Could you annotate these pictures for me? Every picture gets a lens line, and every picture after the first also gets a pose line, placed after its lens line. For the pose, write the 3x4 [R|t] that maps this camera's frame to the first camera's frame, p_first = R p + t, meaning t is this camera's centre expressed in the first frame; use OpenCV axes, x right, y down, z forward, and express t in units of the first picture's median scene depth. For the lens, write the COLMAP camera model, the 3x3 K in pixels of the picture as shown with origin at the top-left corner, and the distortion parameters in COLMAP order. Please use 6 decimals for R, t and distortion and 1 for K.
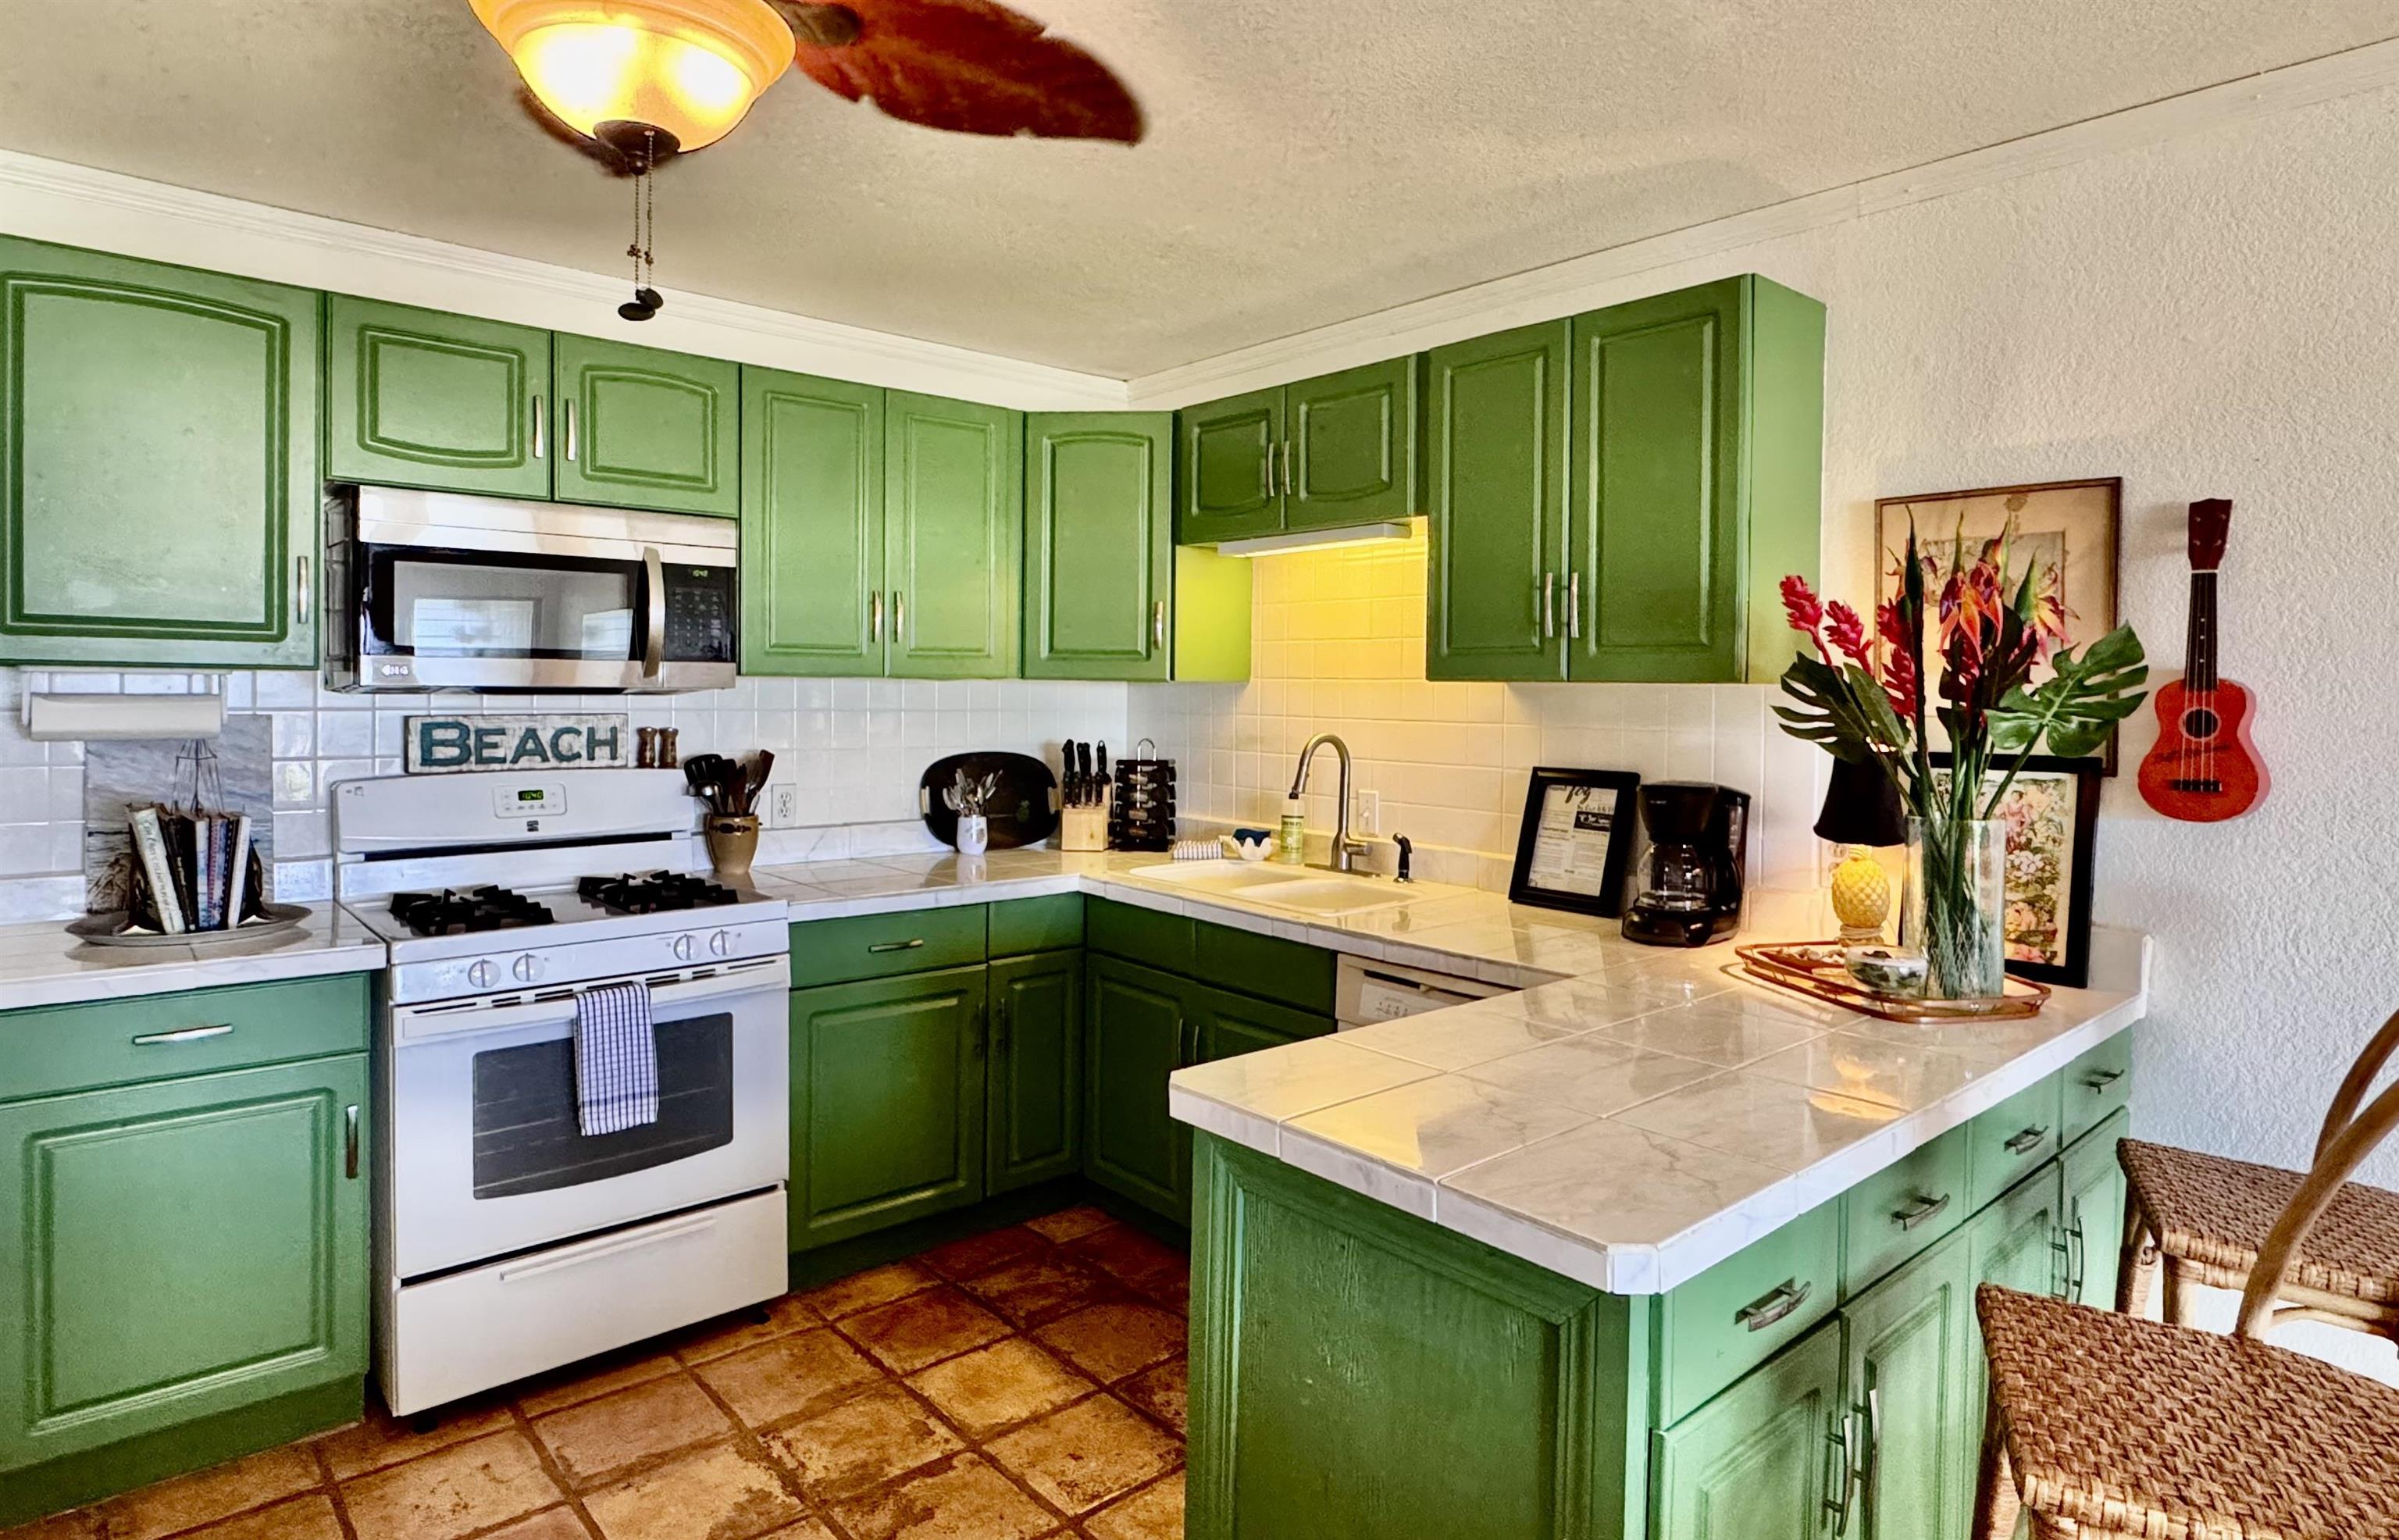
lens RADIAL K [[1316.1, 0, 1216.7], [0, 1316.1, 712.3], [0, 0, 1]] dist [-0.003039, -0.000376]
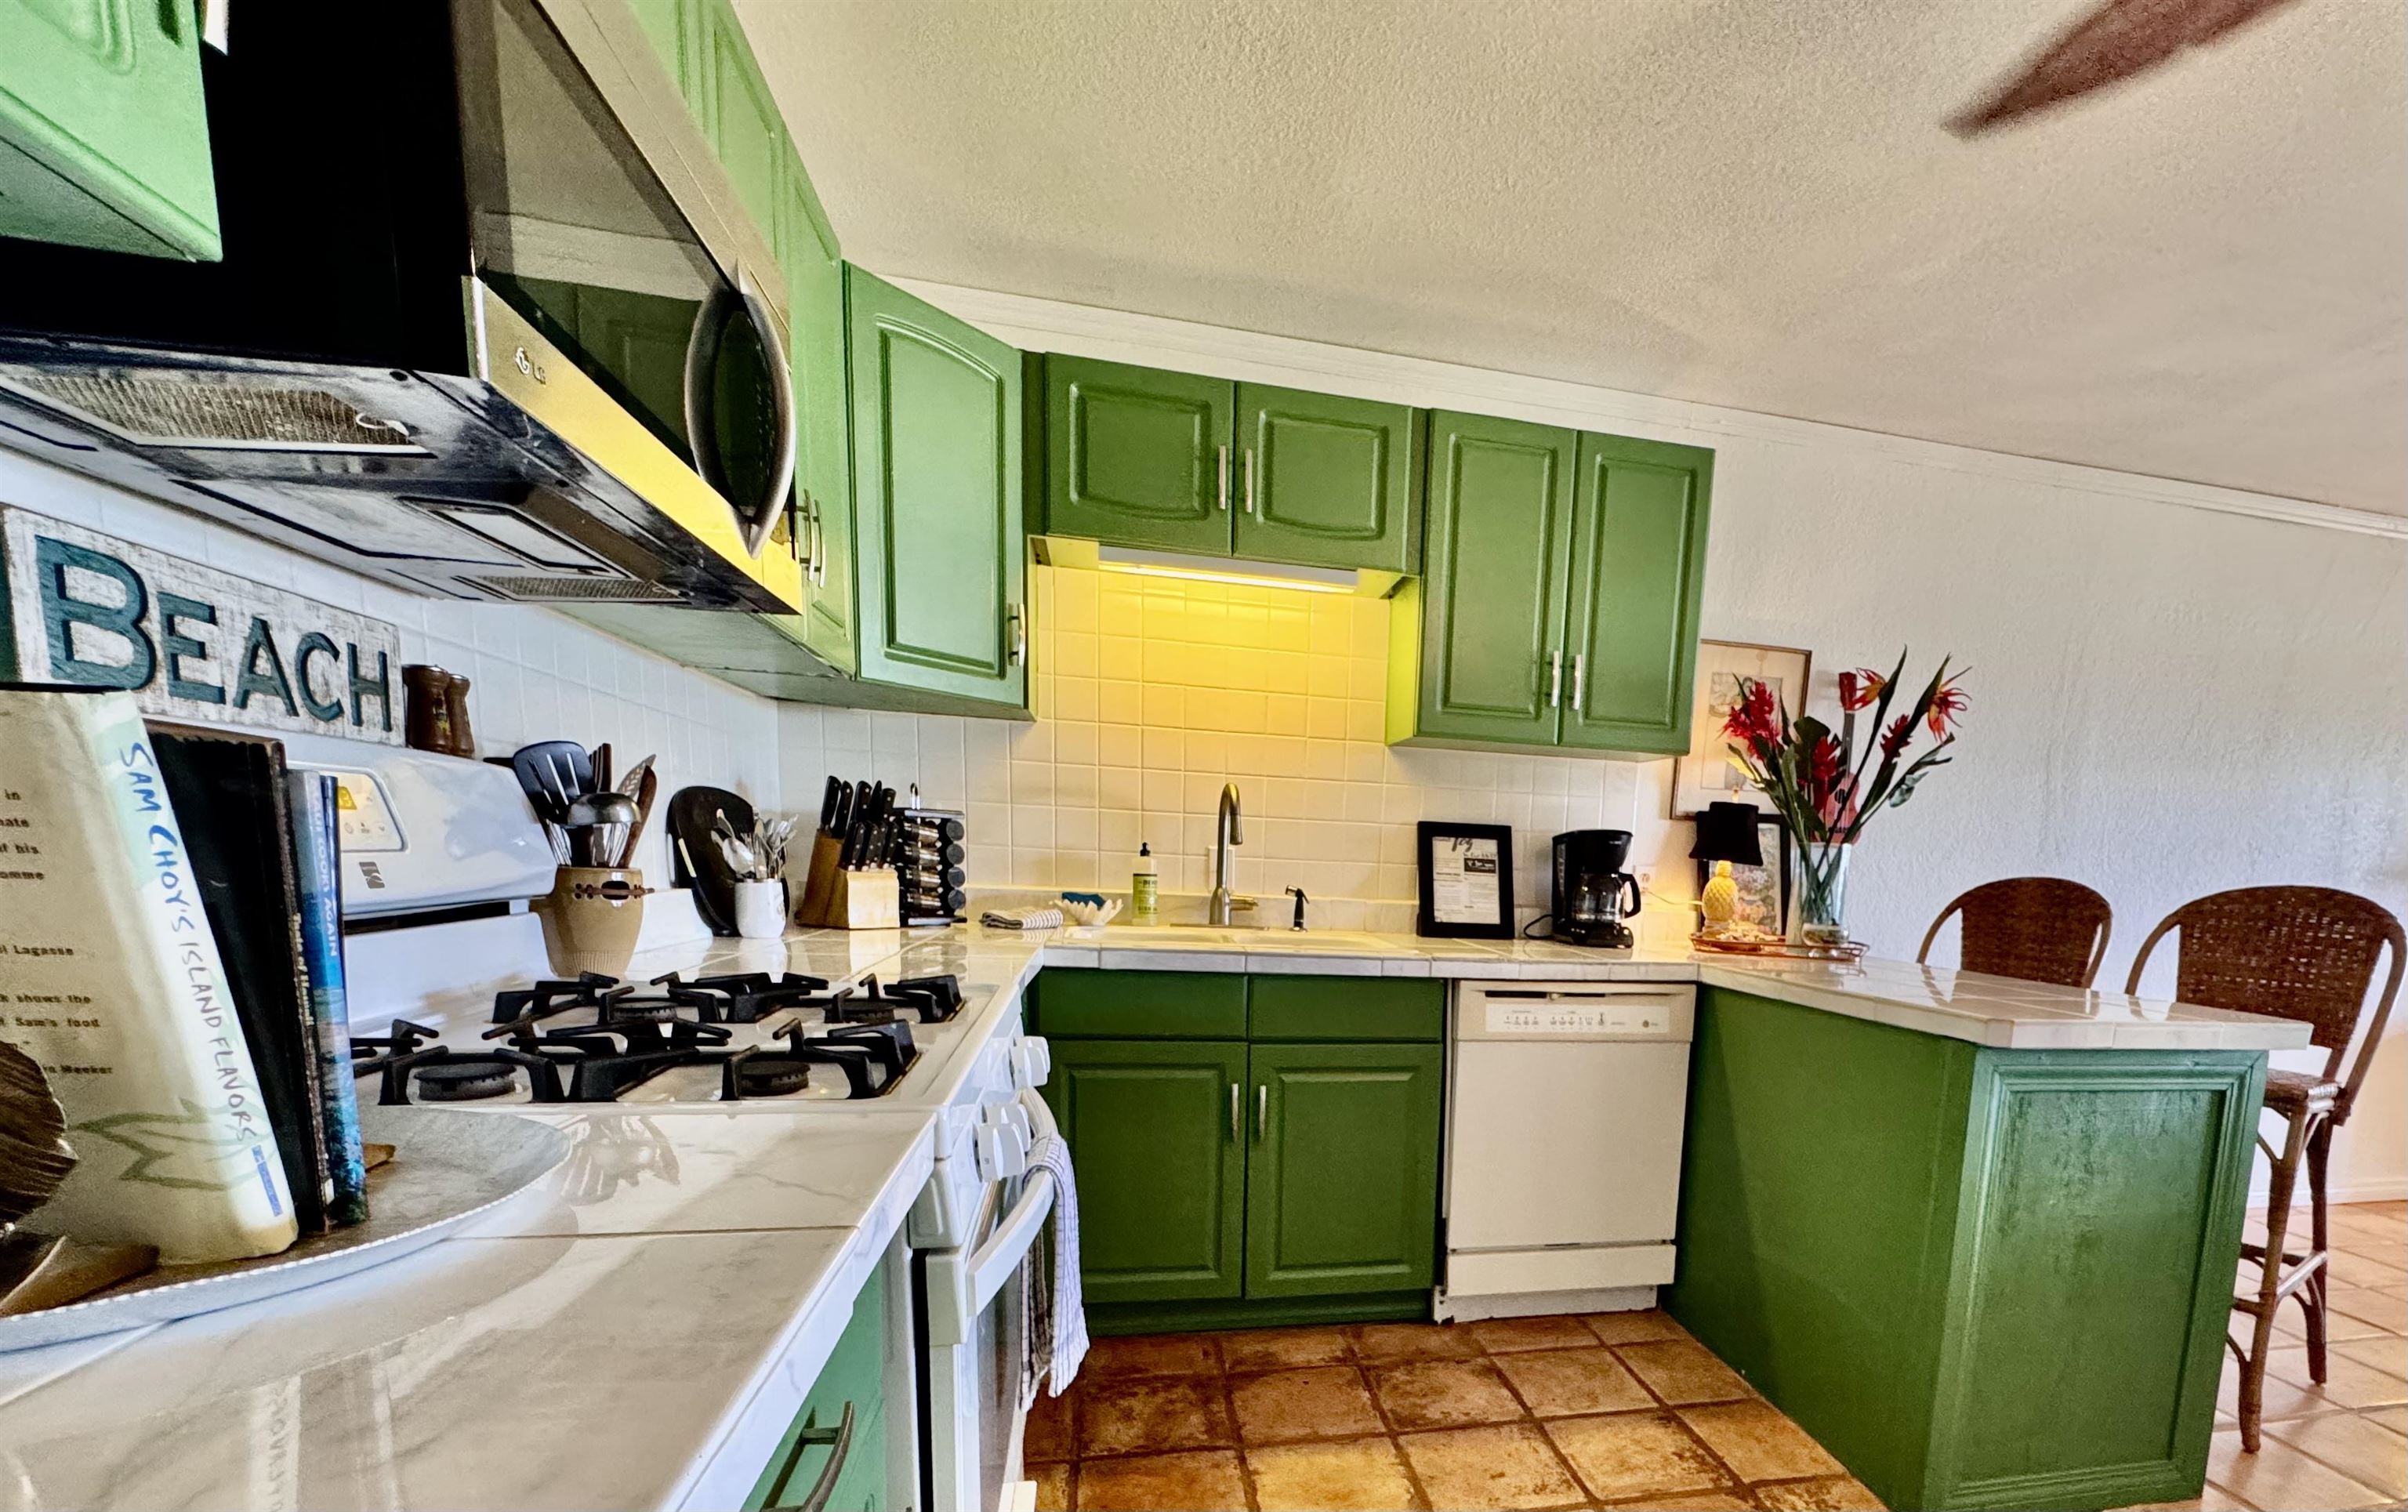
lens RADIAL K [[1111.3, 0, 1398.6], [0, 1111.3, 1039.4], [0, 0, 1]] dist [0.003849, -0.000095]
pose [[0.468985, -0.134613, 0.872887, -0.681222], [-0.022339, 0.986193, 0.164089, 0.073468], [-0.882923, -0.096454, 0.459503, 0.562105]]
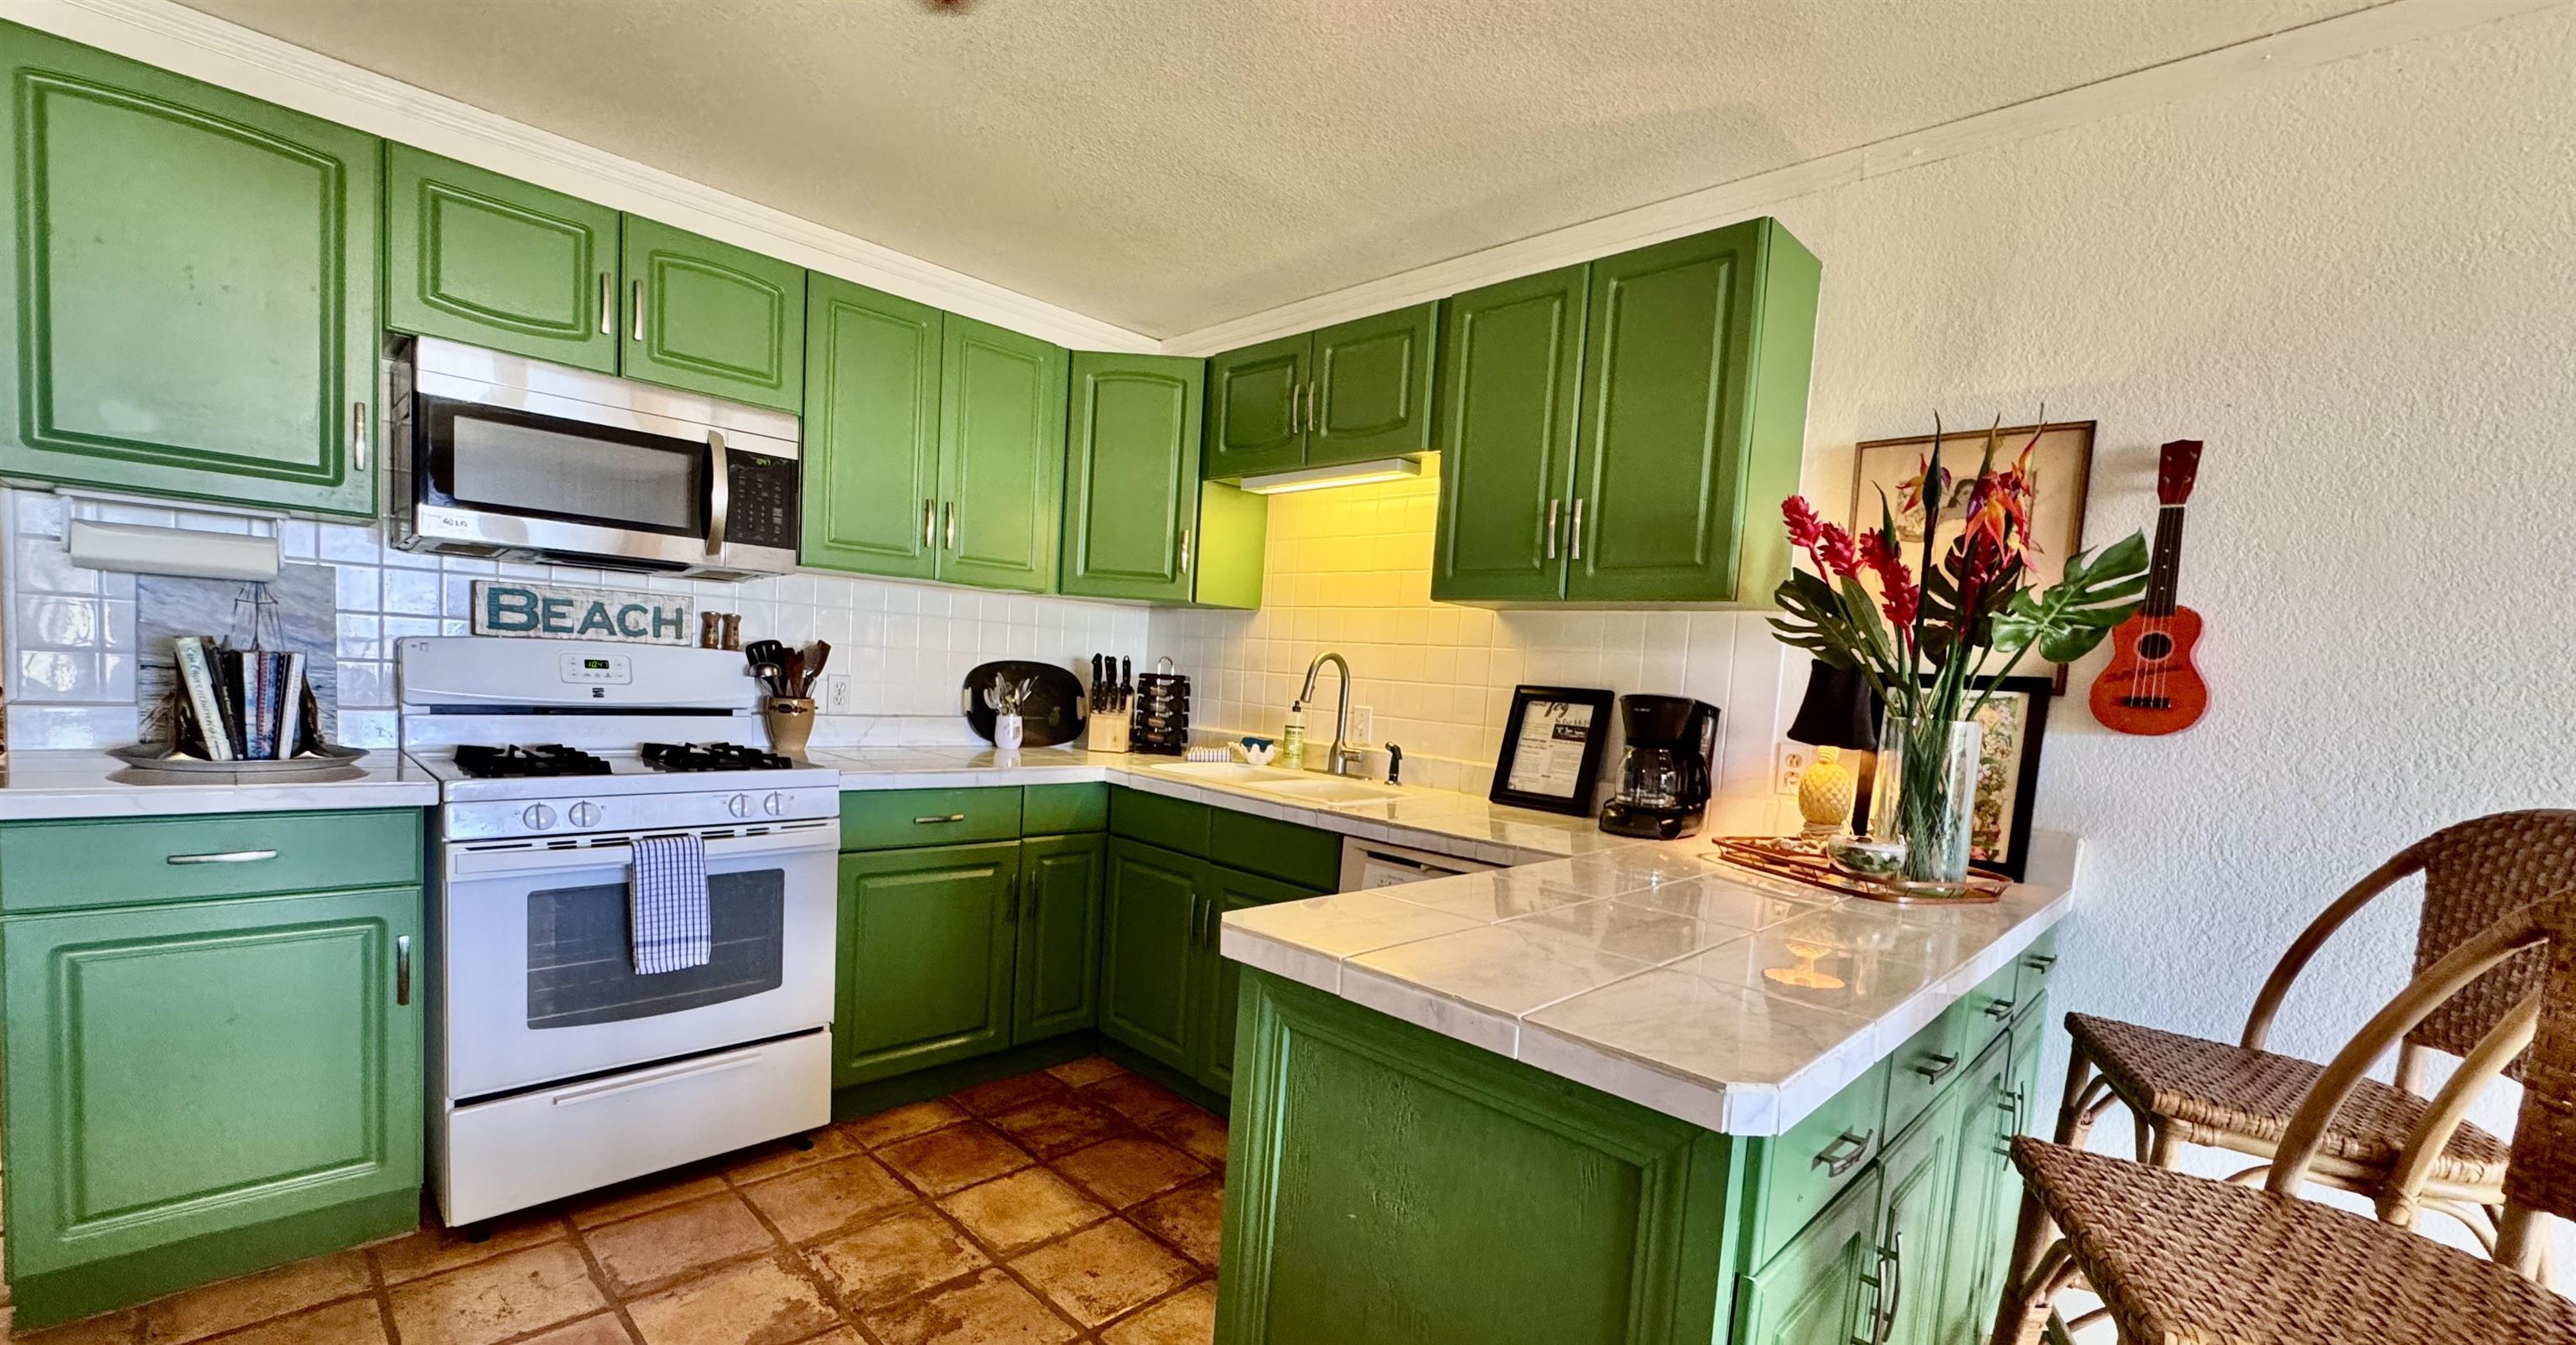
lens RADIAL K [[1048.5, 0, 1257.4], [0, 1048.5, 749.6], [0, 0, 1]] dist [-0.004202, 0.000430]
pose [[0.997146, 0.045323, 0.060379, -0.034210], [-0.048927, 0.997022, 0.059614, 0.055956], [-0.057497, -0.062398, 0.996394, 0.117062]]
